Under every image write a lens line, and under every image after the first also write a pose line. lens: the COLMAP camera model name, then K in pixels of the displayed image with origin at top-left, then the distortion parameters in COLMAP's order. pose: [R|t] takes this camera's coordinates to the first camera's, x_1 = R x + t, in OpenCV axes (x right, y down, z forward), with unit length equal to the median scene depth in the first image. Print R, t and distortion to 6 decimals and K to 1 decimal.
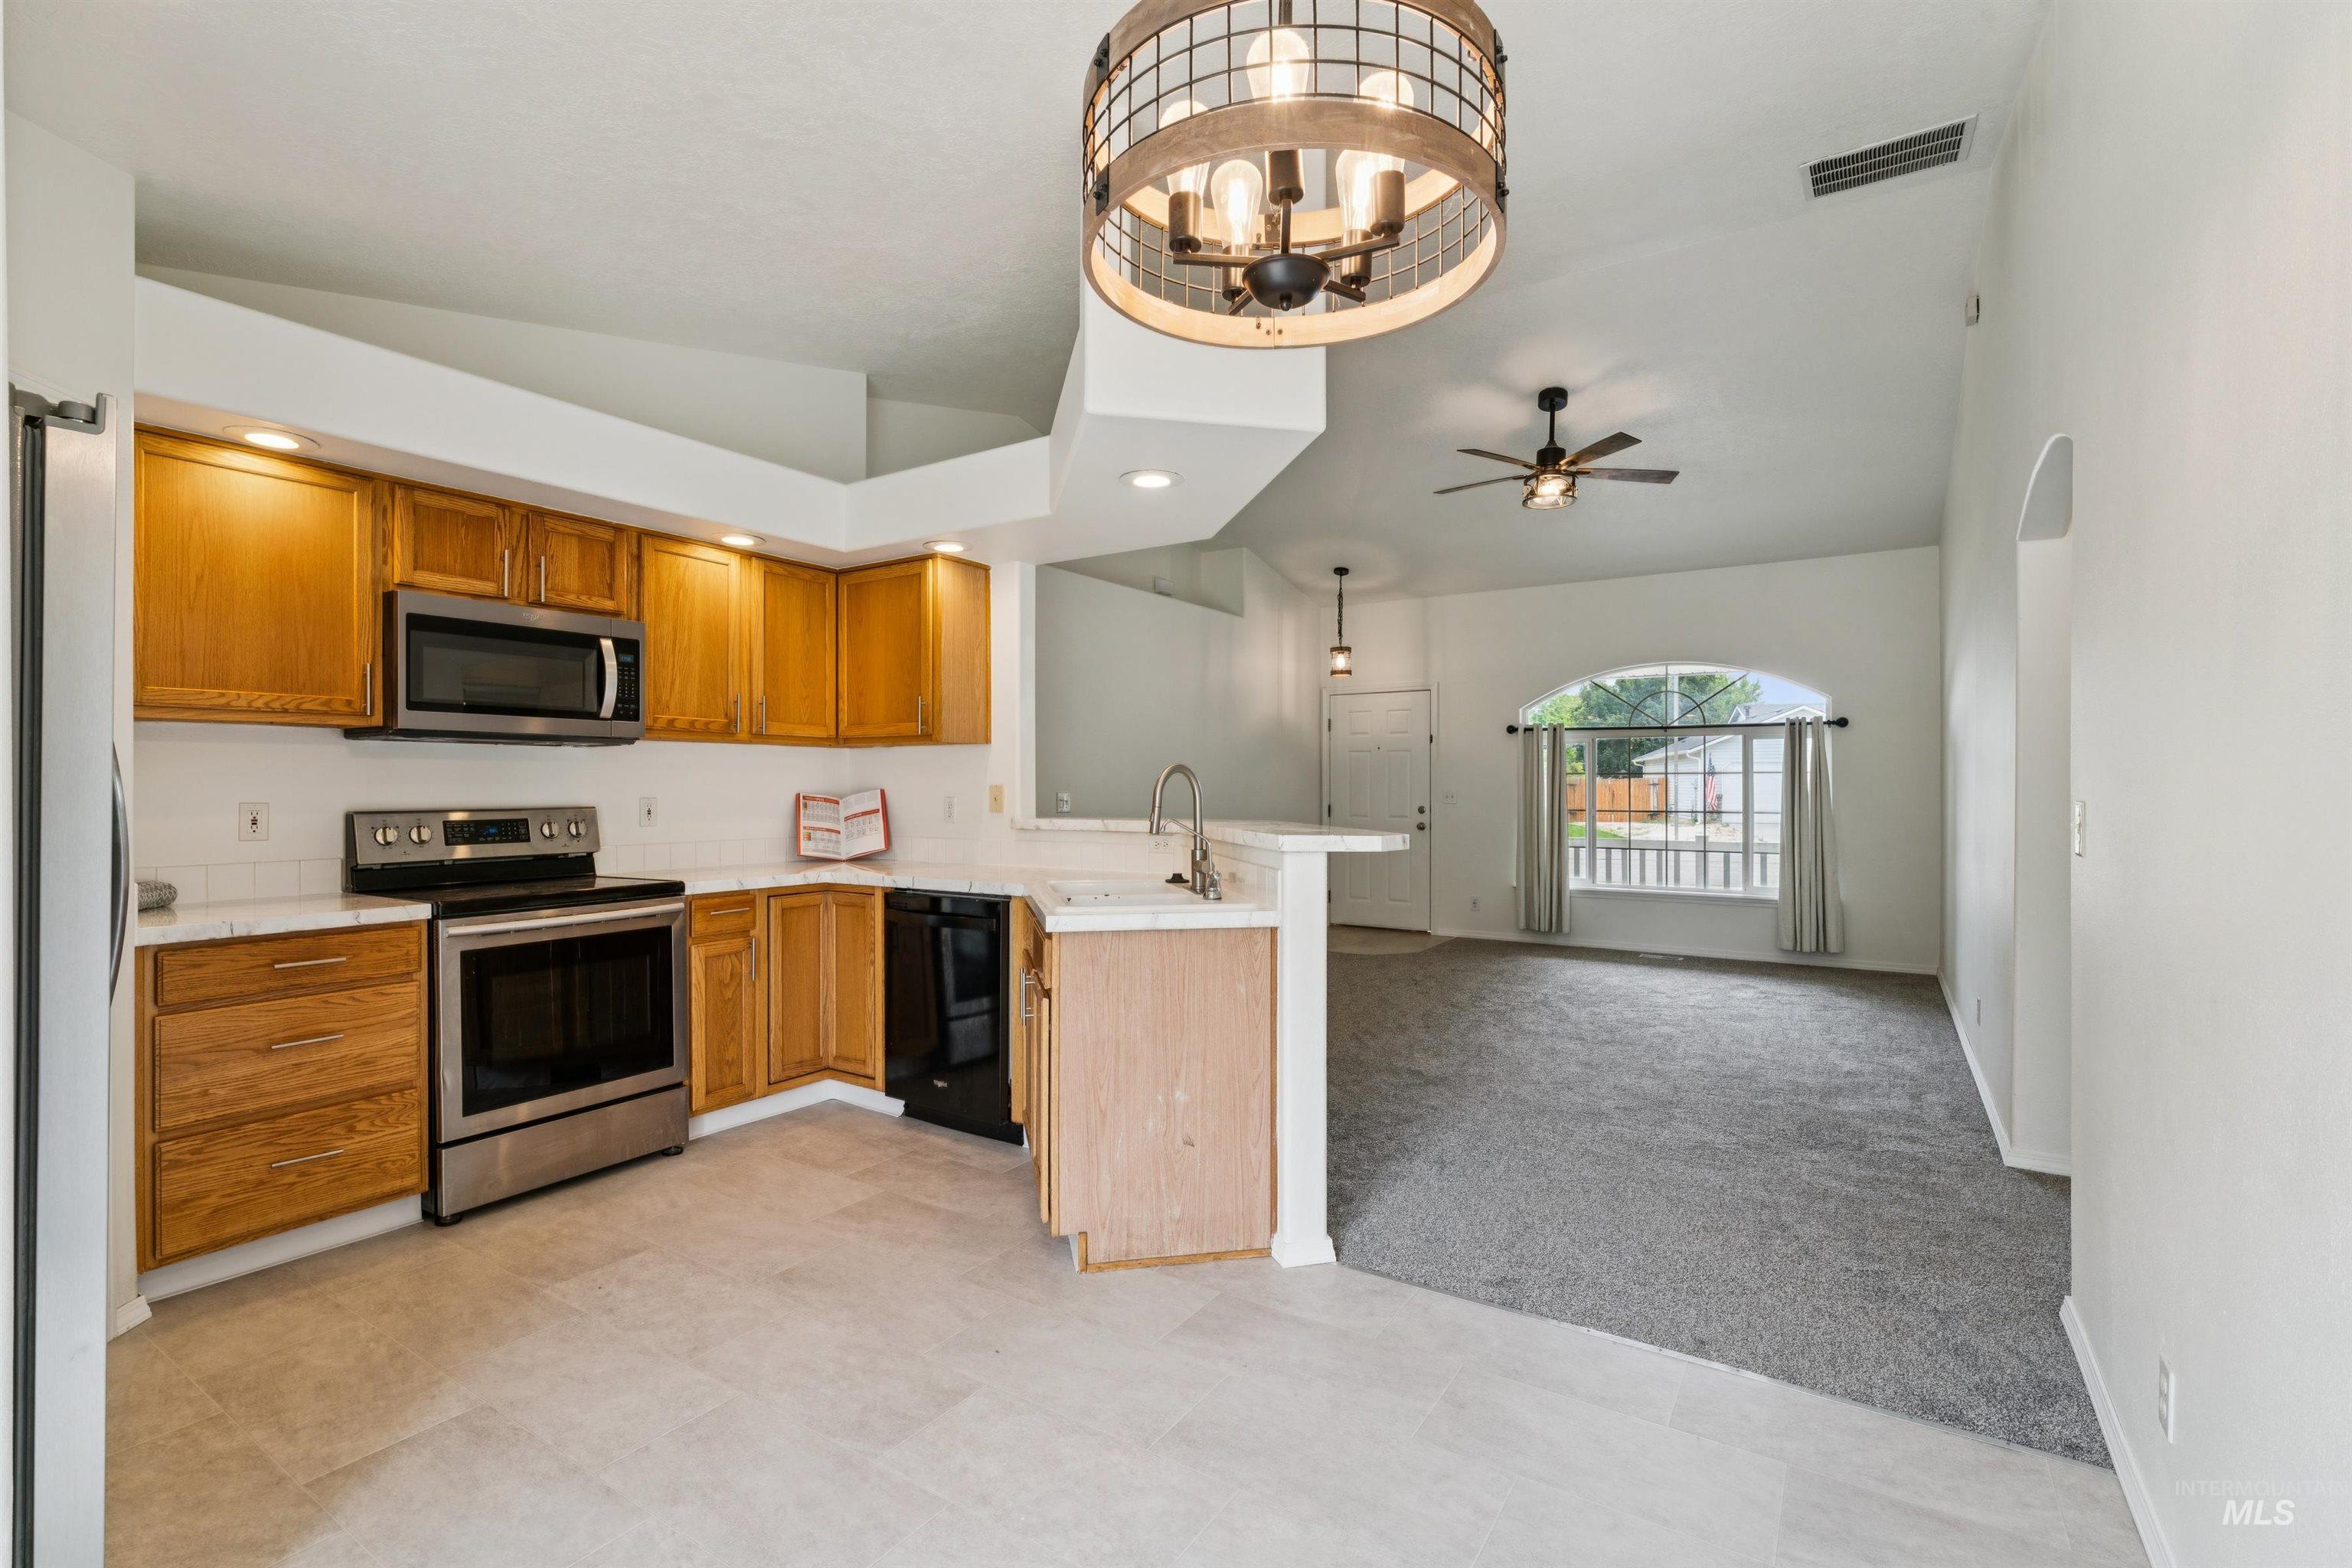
lens RADIAL K [[1055.0, 0, 1173.5], [0, 1055.0, 786.3], [0, 0, 1]] dist [-0.000908, -0.001665]
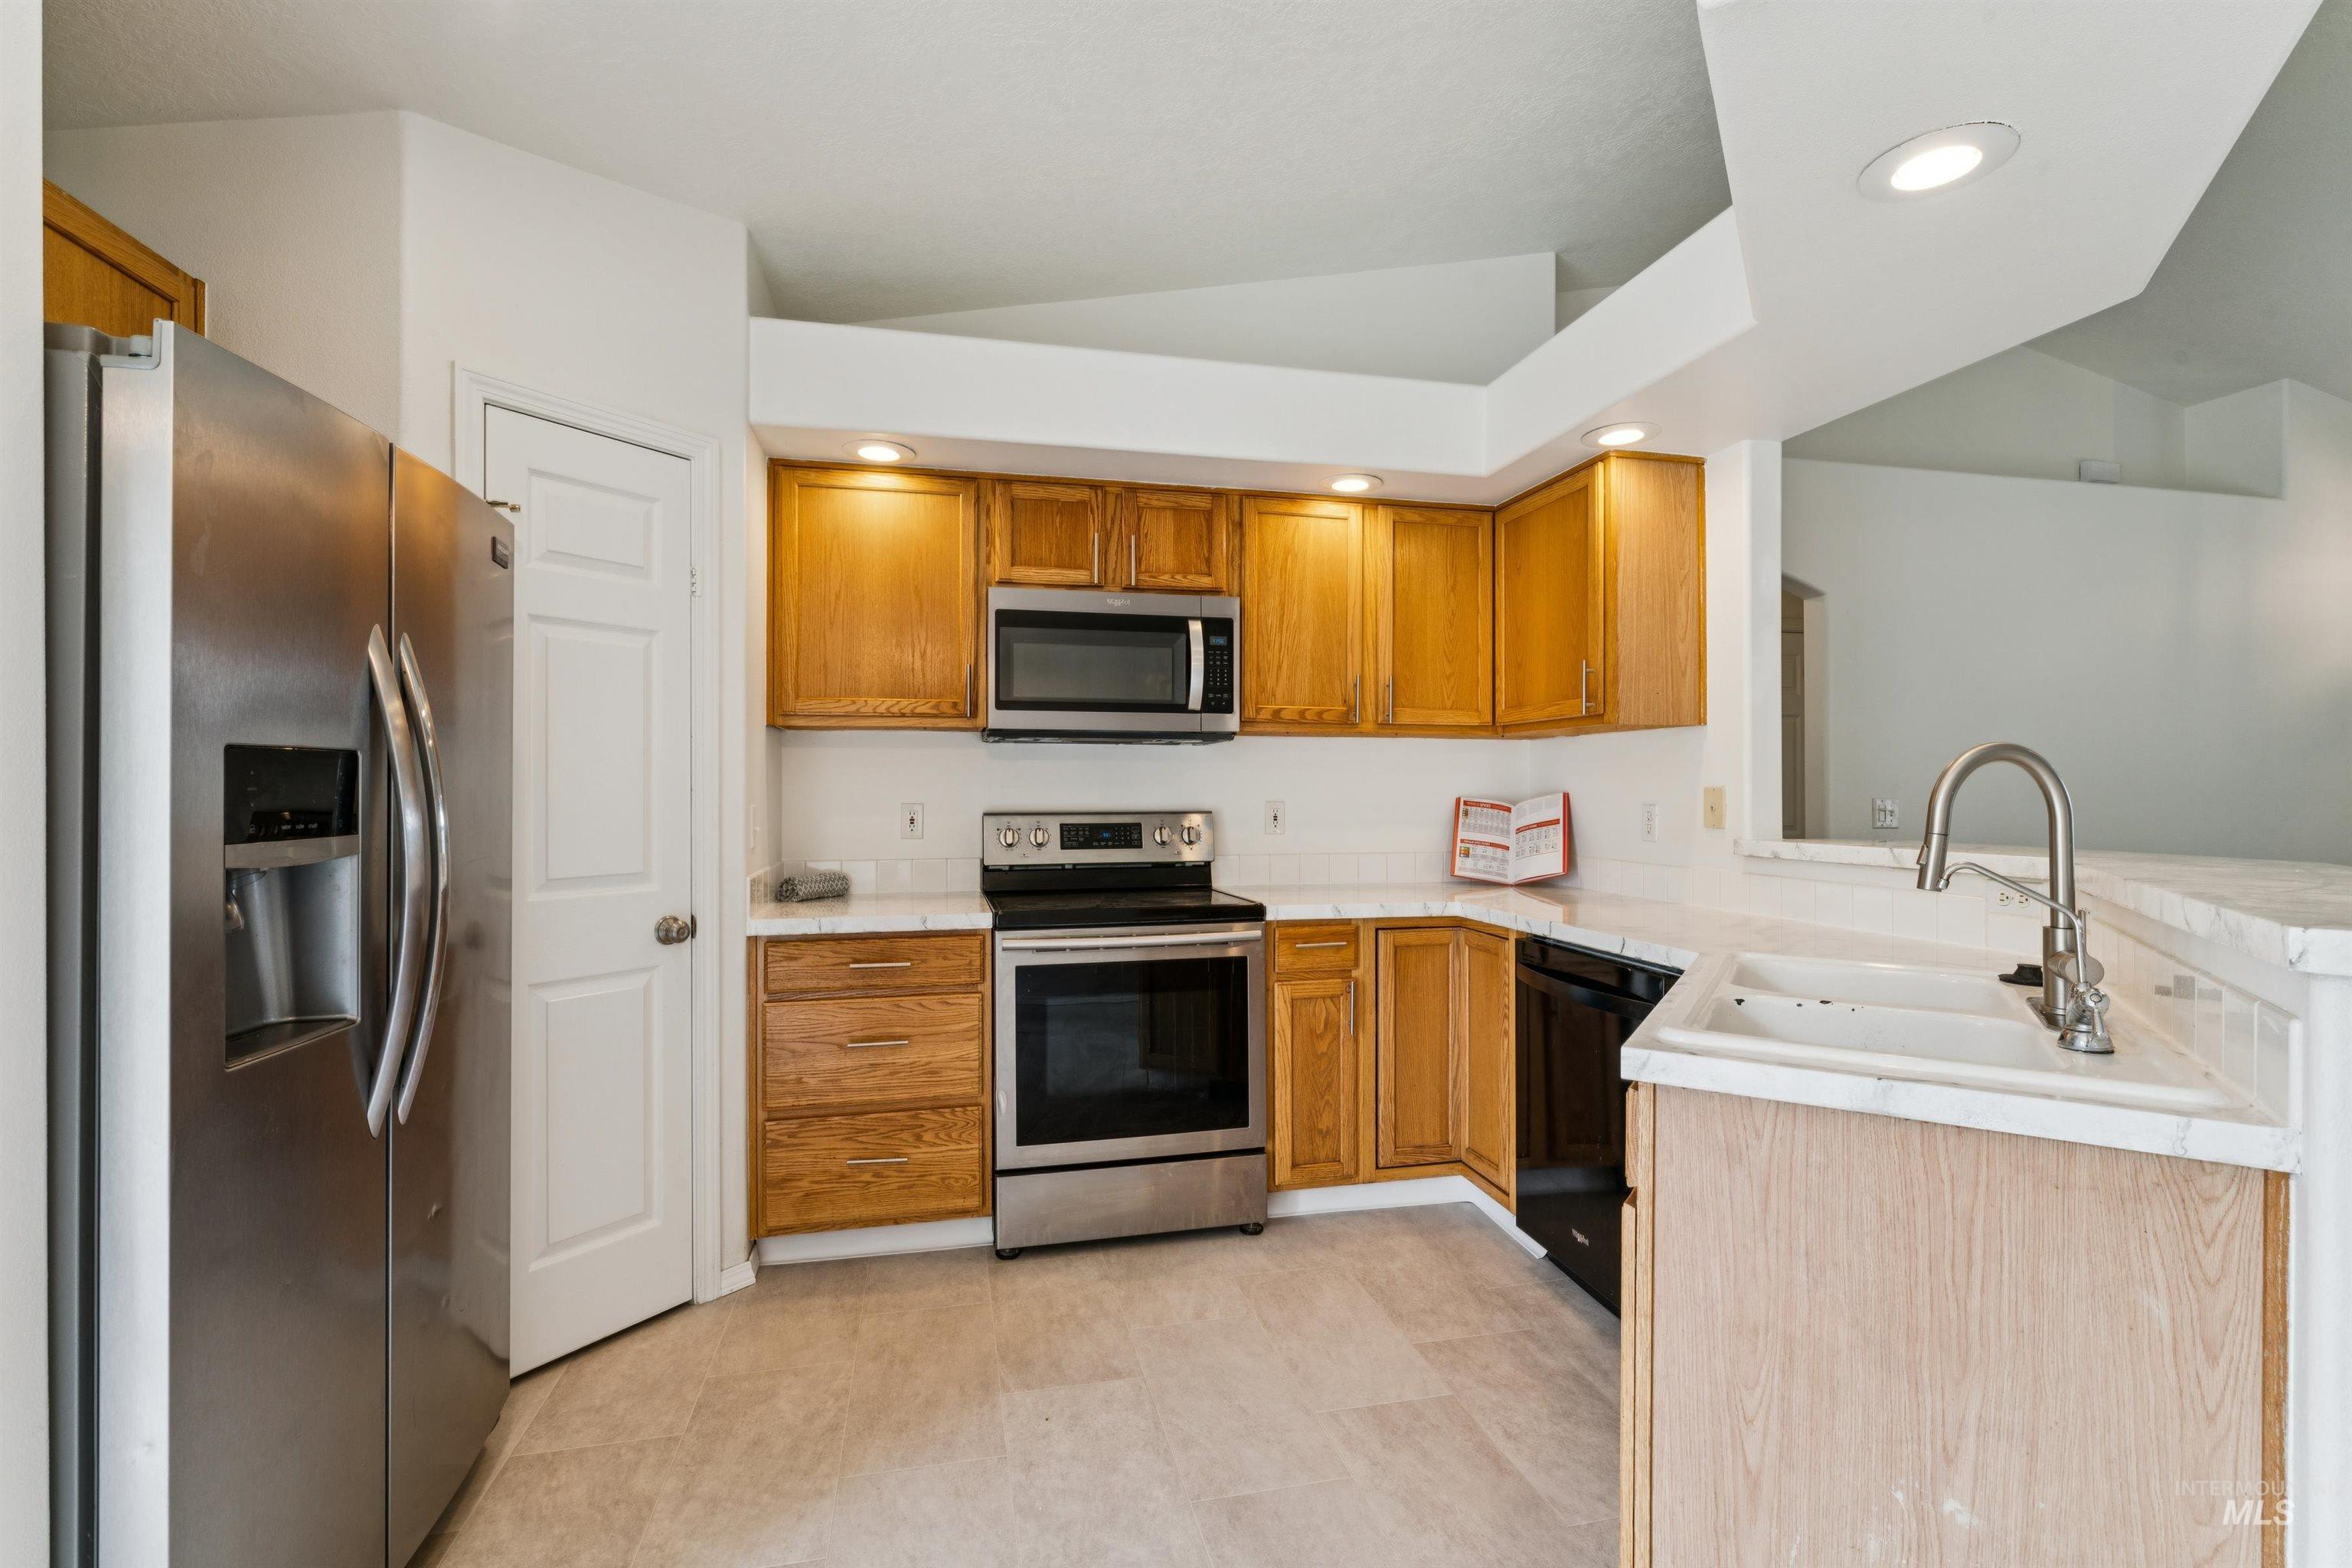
lens RADIAL K [[1055.0, 0, 1174.6], [0, 1055.0, 786.2], [0, 0, 1]] dist [-0.000908, -0.001665]
pose [[0.721735, 0.000150, -0.692170, 0.055659], [-0.001066, 0.999999, -0.000895, -0.001138], [0.692169, 0.001384, 0.721734, 0.358623]]
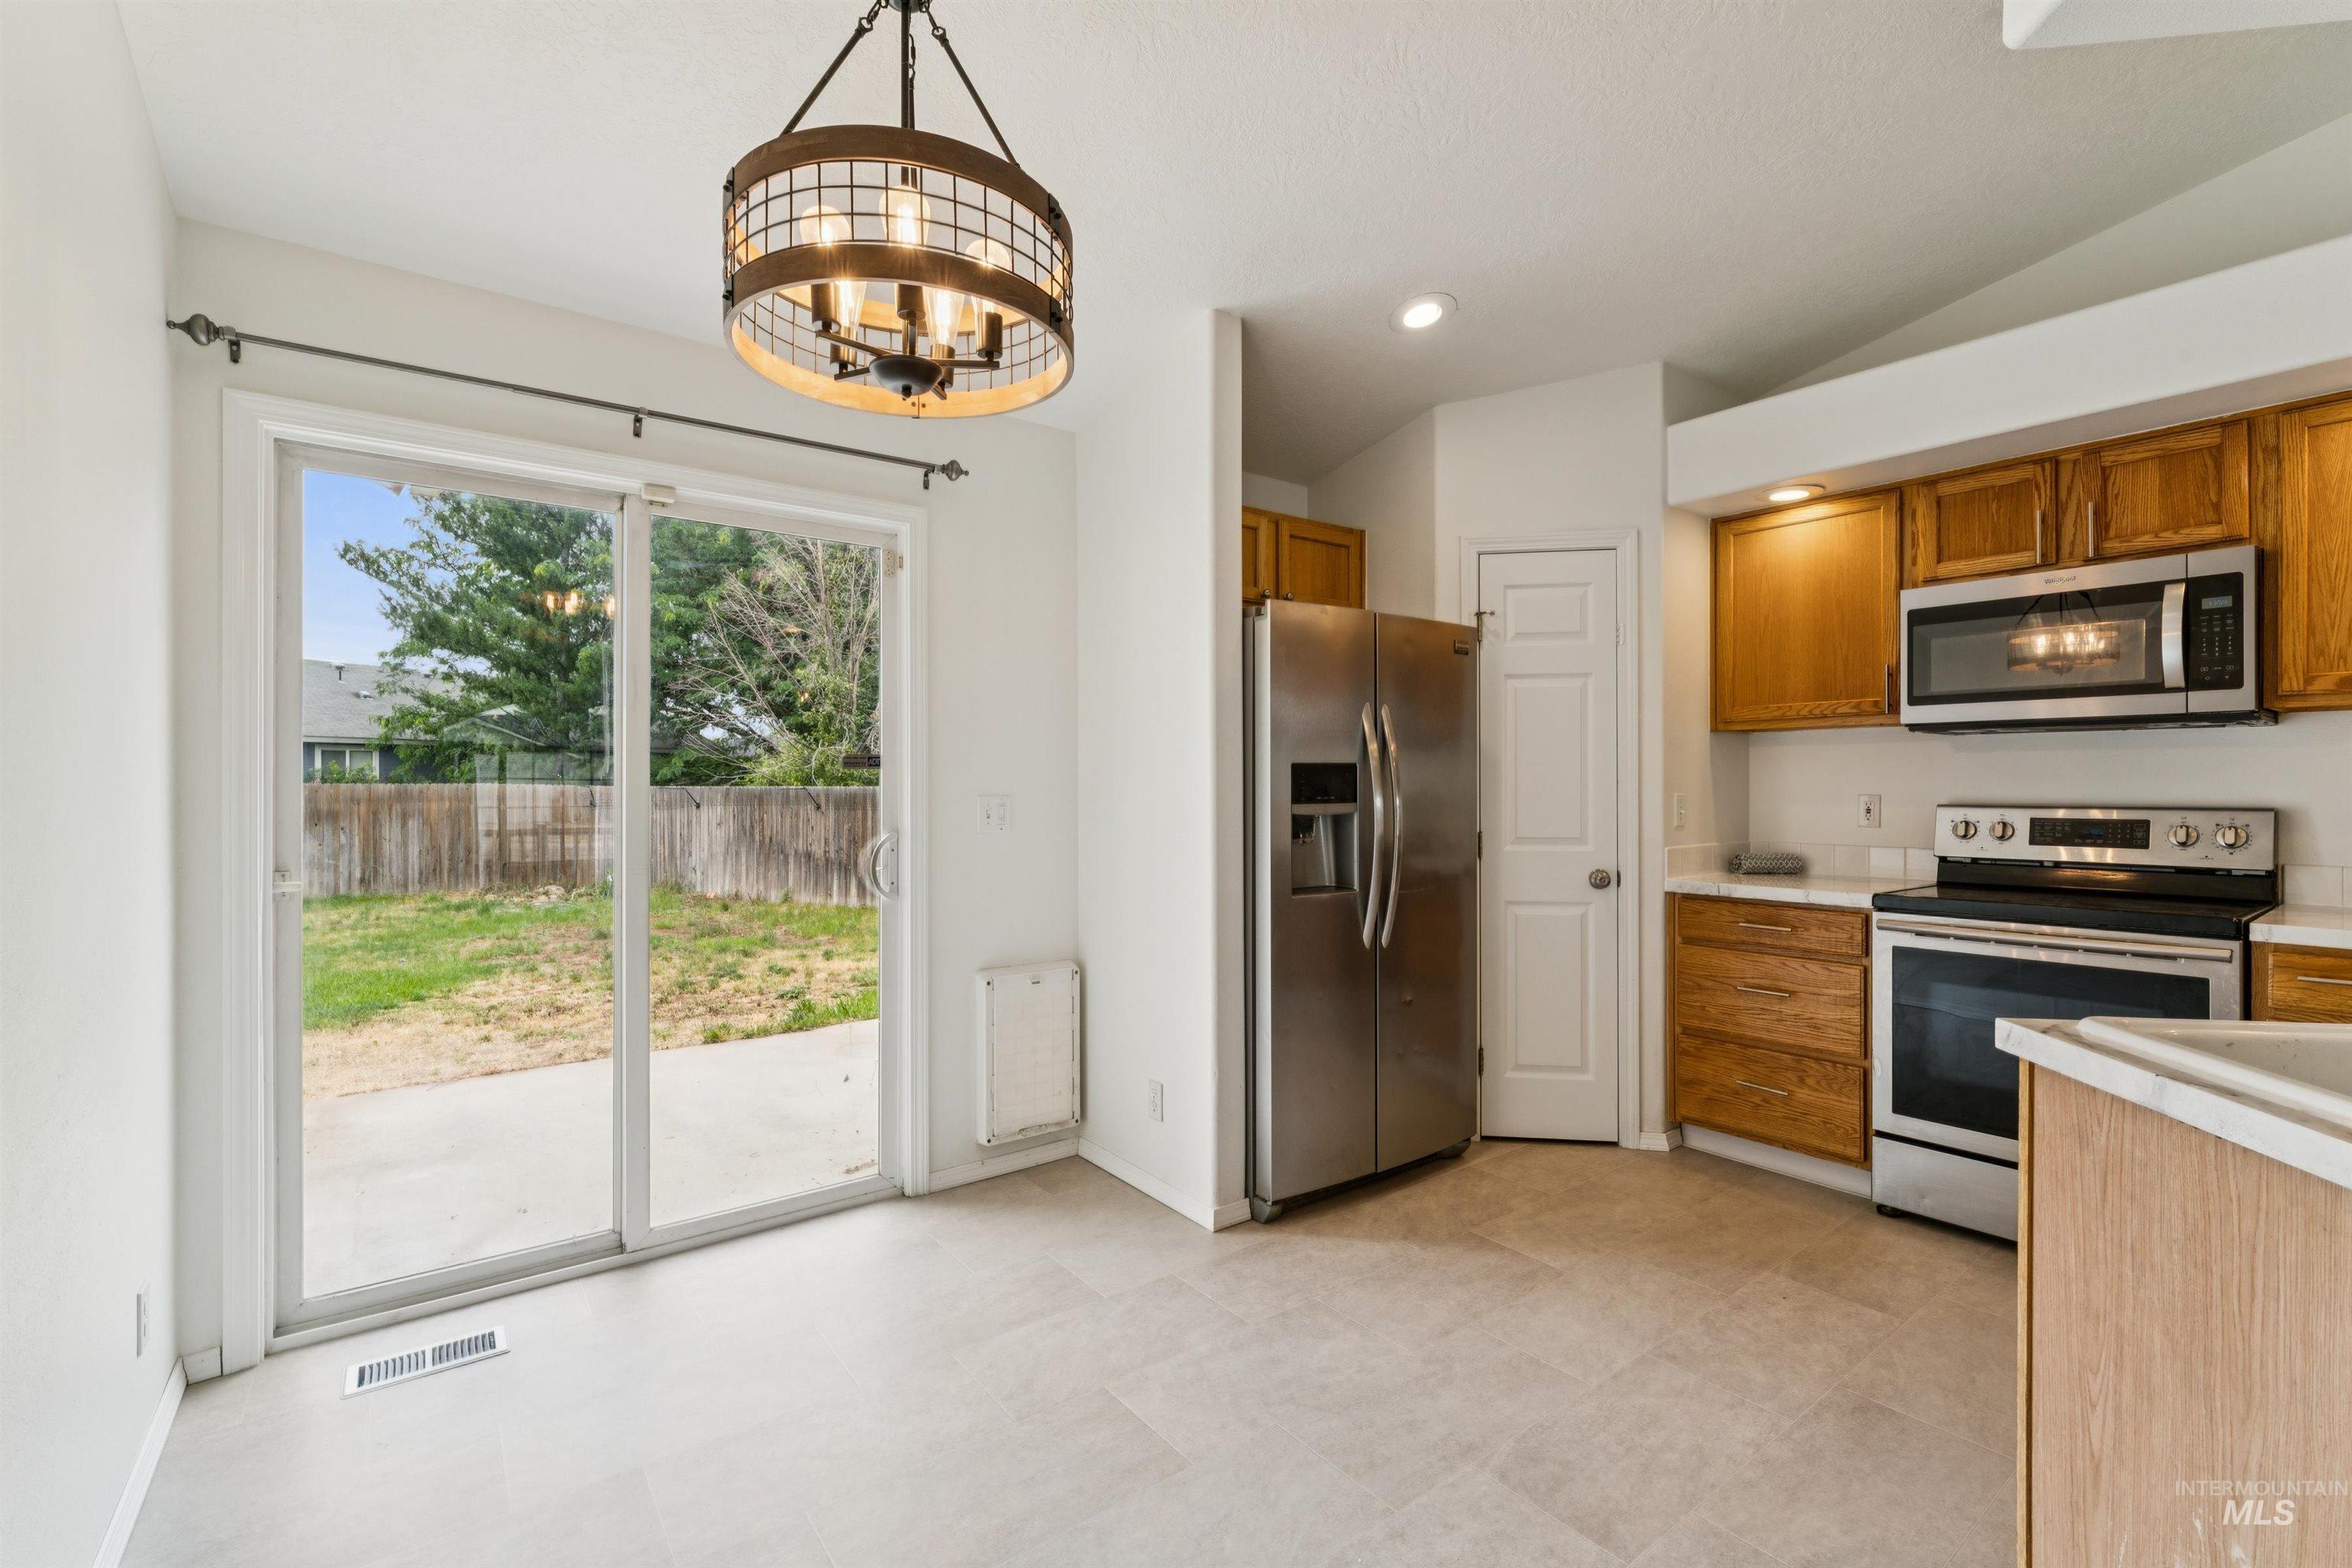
lens RADIAL K [[1013.5, 0, 1174.2], [0, 1013.5, 783.6], [0, 0, 1]] dist [-0.007619, 0.001896]
pose [[-0.337943, 0.001662, -0.941165, 0.379090], [0.001942, 0.999998, 0.001068, 0.000516], [0.941165, -0.001467, -0.337946, 0.573946]]
